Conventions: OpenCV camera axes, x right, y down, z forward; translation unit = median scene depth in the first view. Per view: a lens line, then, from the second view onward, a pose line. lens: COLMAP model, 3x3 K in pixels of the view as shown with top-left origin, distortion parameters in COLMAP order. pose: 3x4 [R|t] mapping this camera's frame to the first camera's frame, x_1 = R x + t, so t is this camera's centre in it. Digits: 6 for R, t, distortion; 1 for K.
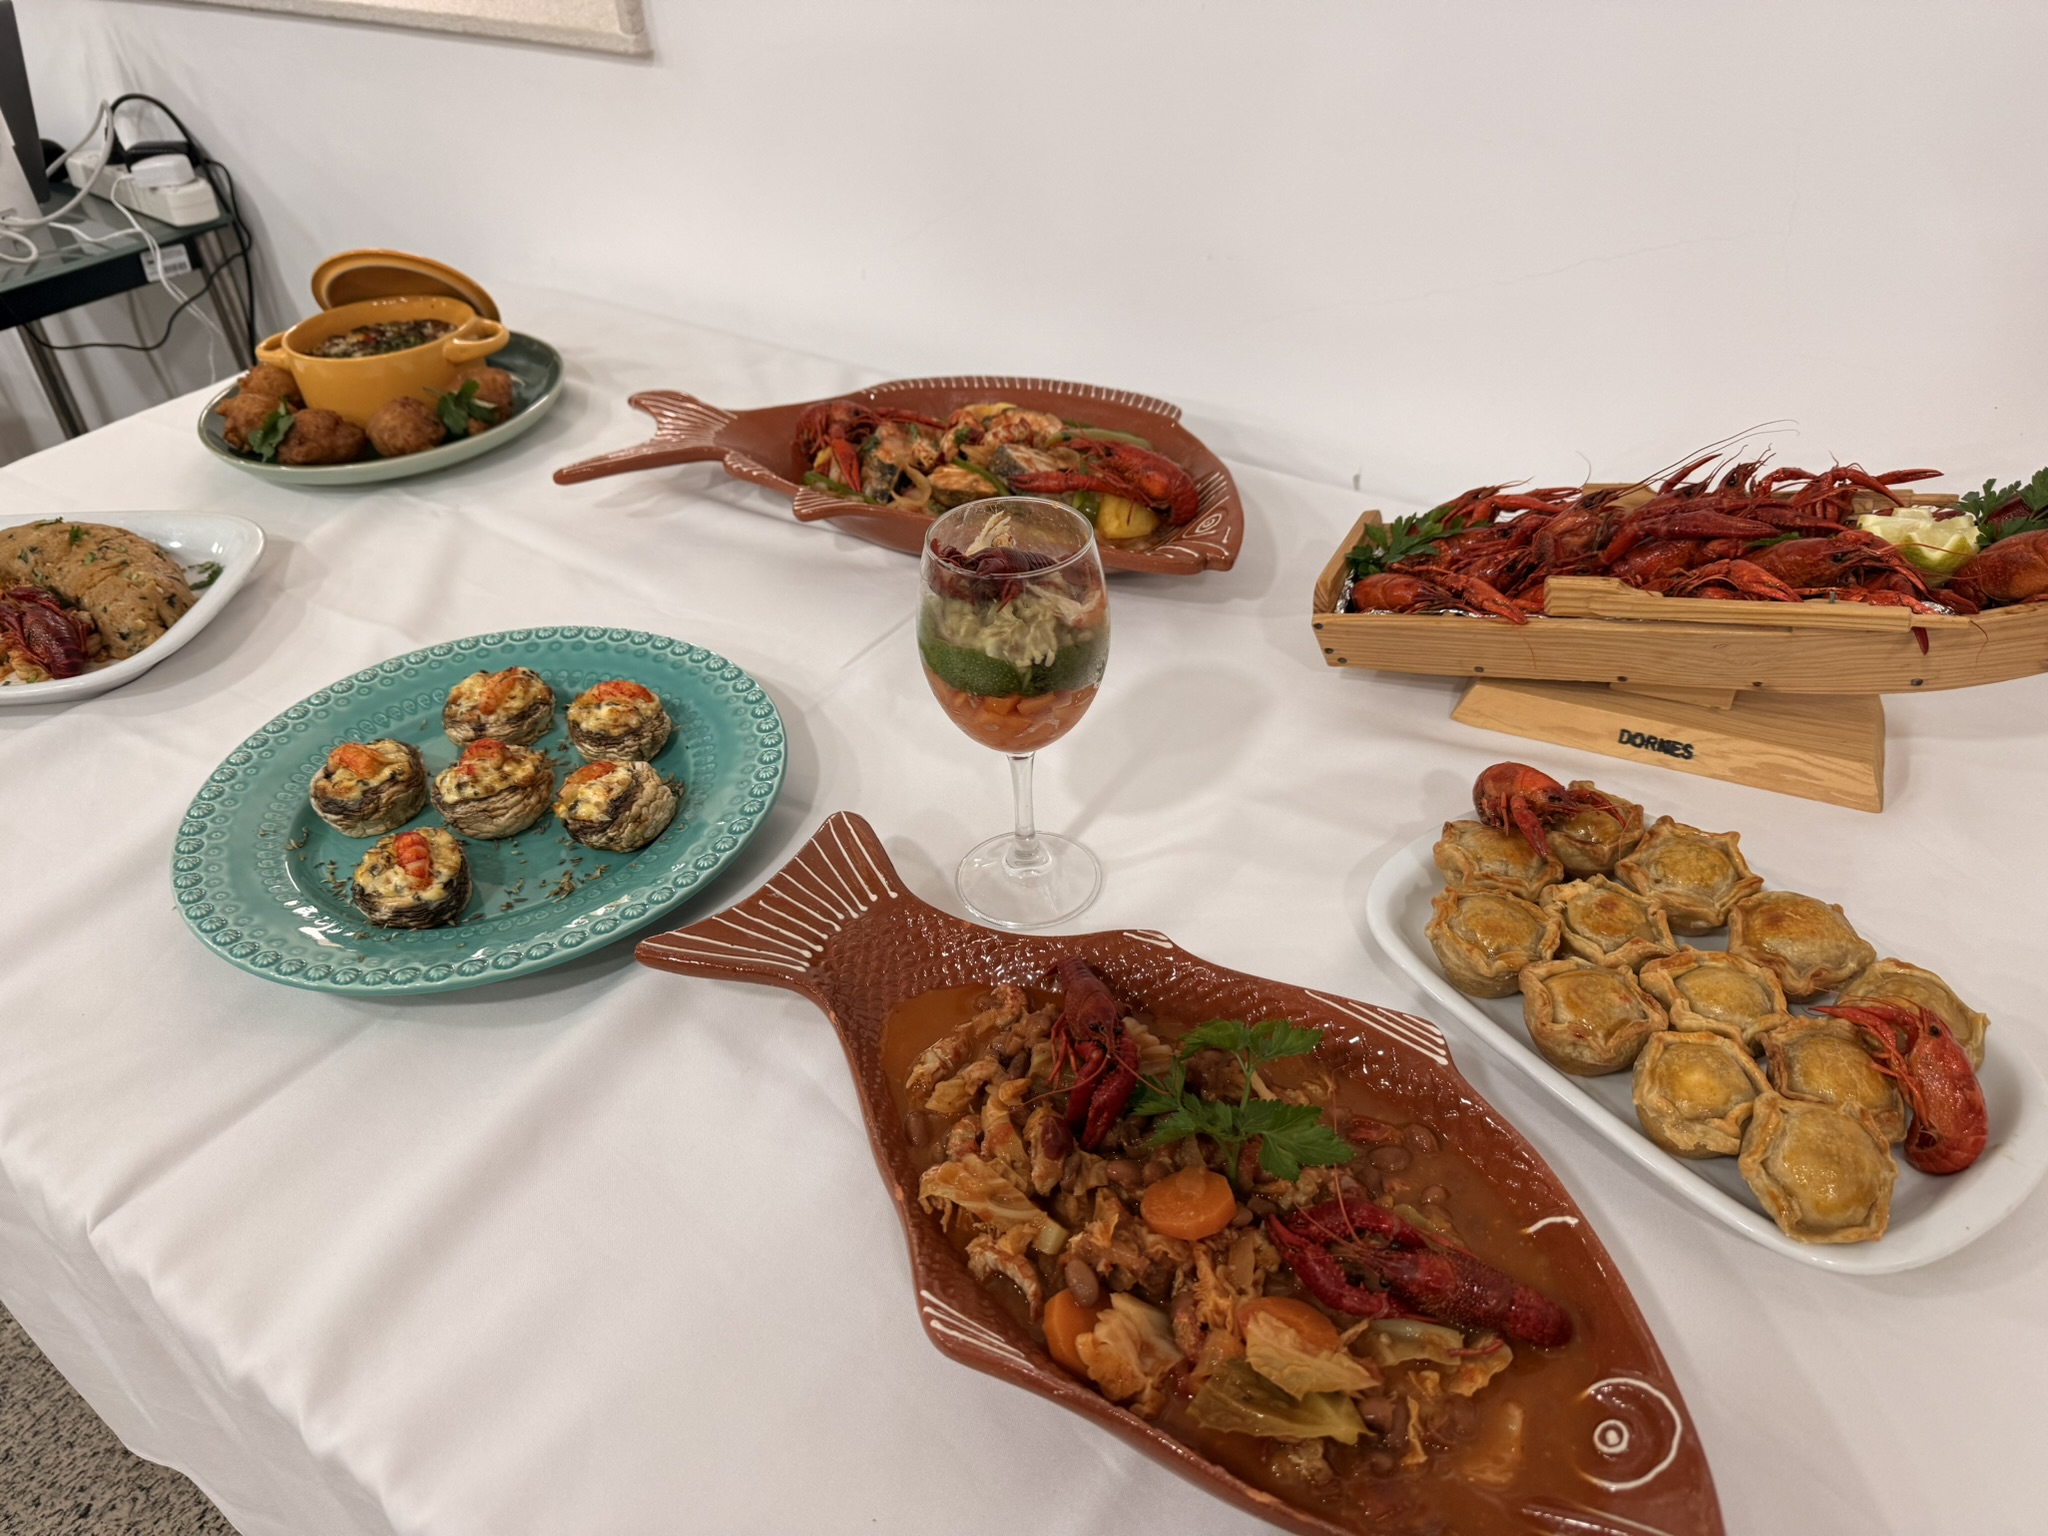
lens RADIAL K [[1504.0, 0, 1022.9], [0, 1504.0, 767.9], [0, 0, 1]] dist [0.080579, -0.114450]
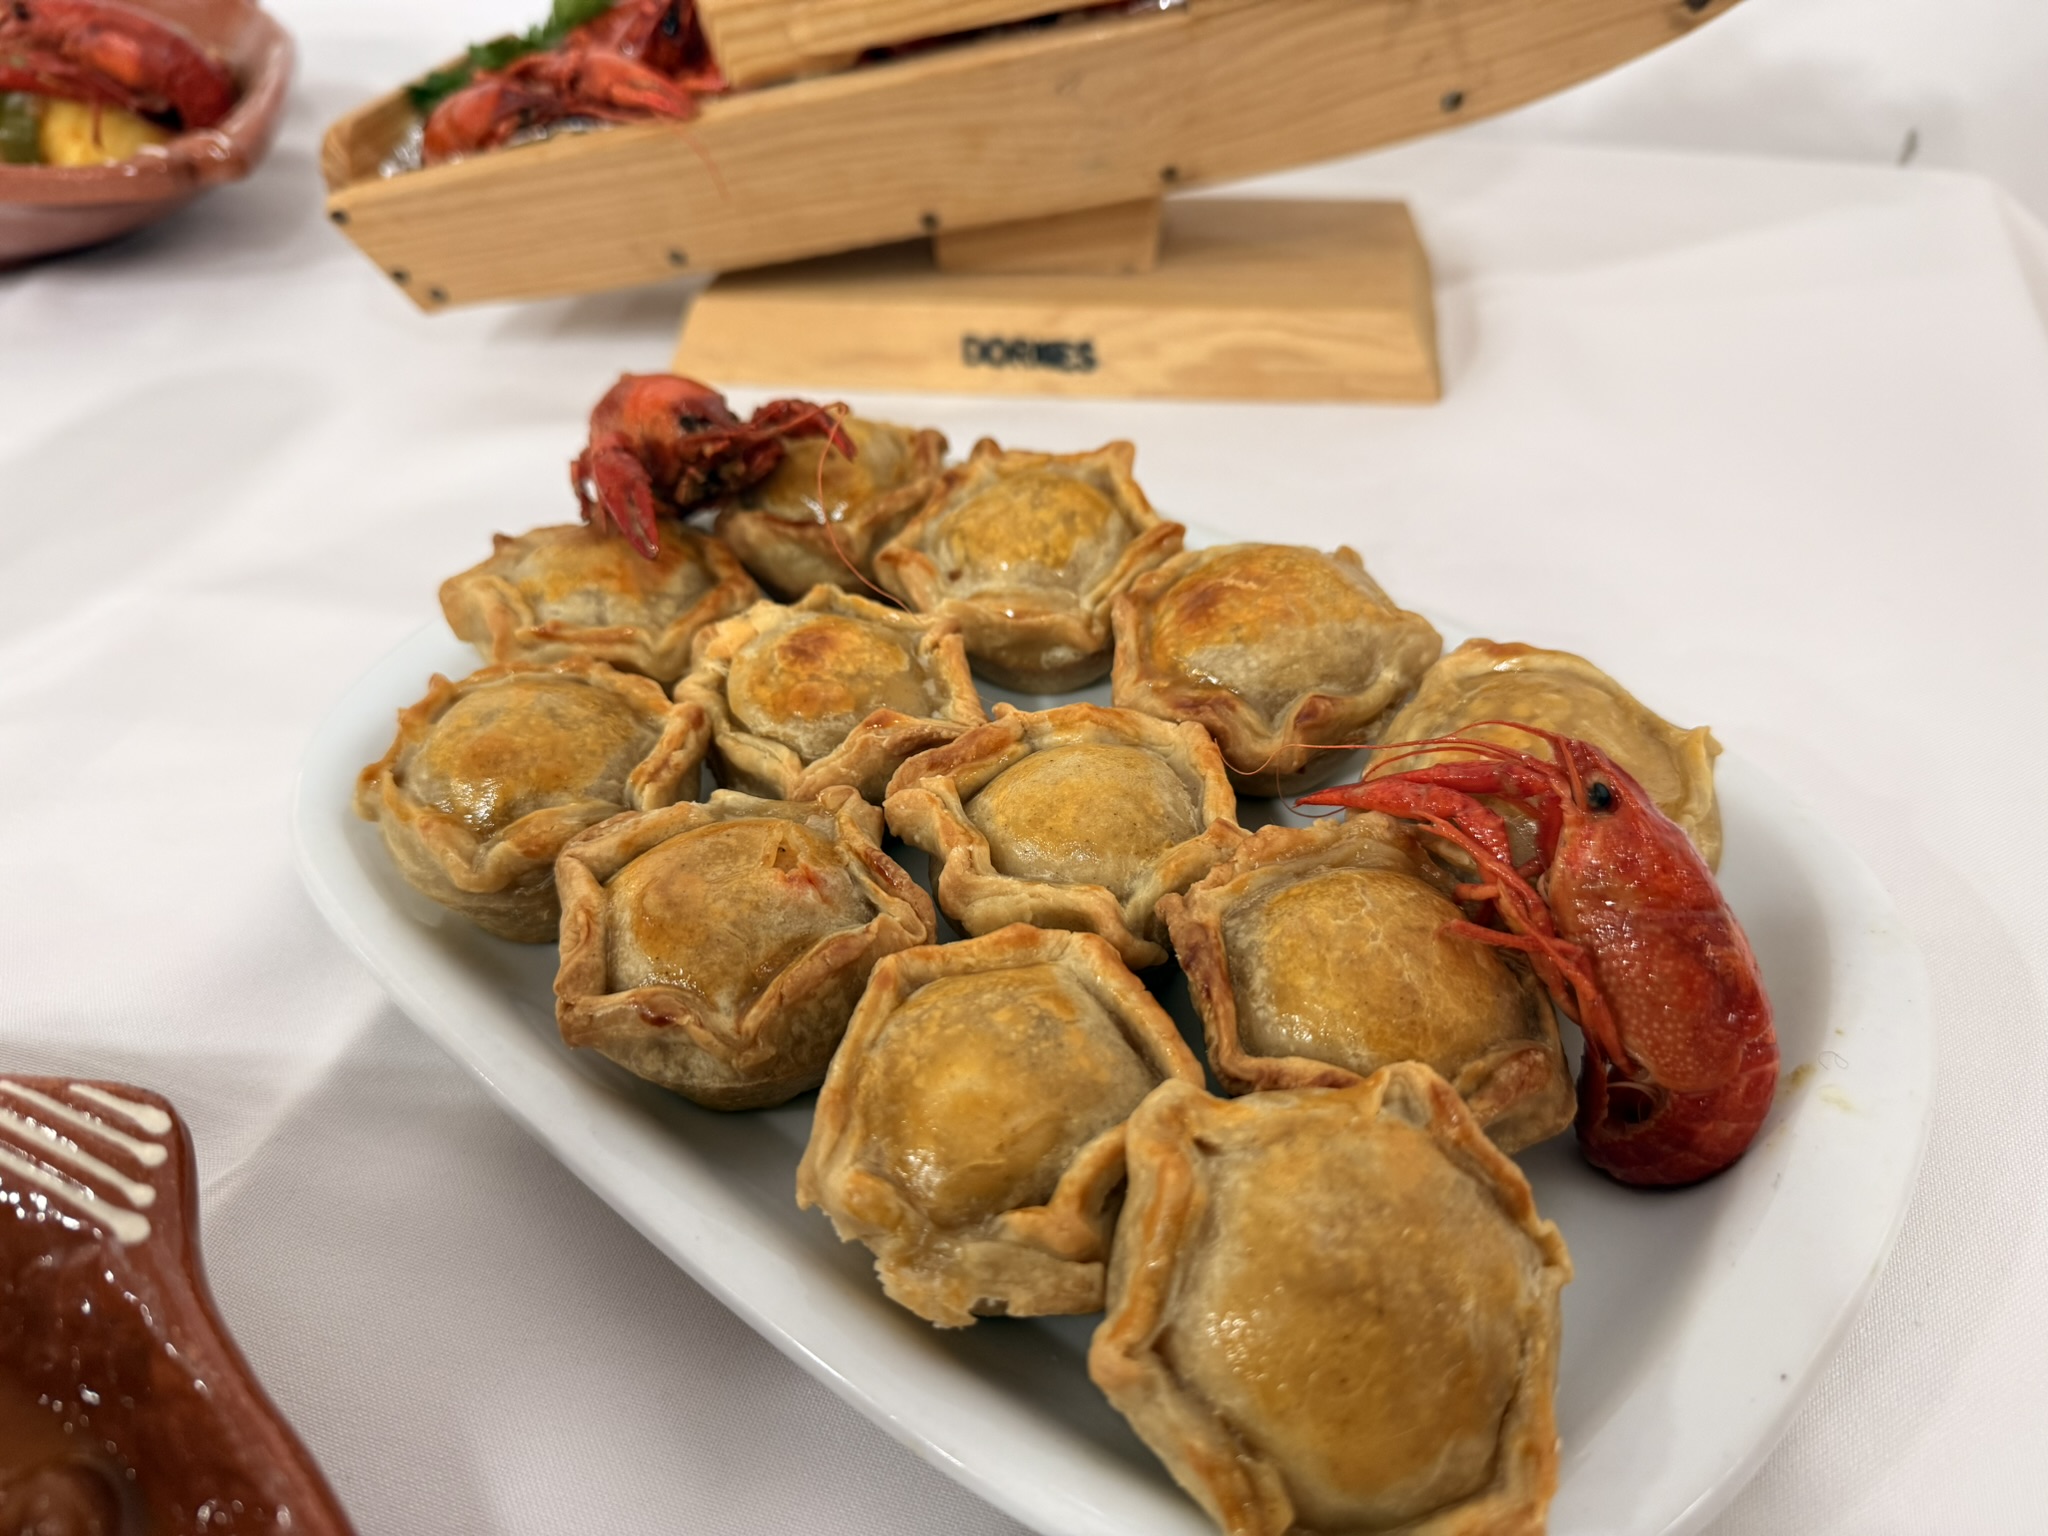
lens RADIAL K [[1468.7, 0, 1058.9], [0, 1468.7, 765.8], [0, 0, 1]] dist [0.149022, -0.342826]
pose [[0.960590, -0.193822, 0.199249, 0.382952], [0.182307, 0.980394, 0.074779, 0.109393], [-0.209836, -0.035507, 0.977092, 0.644350]]
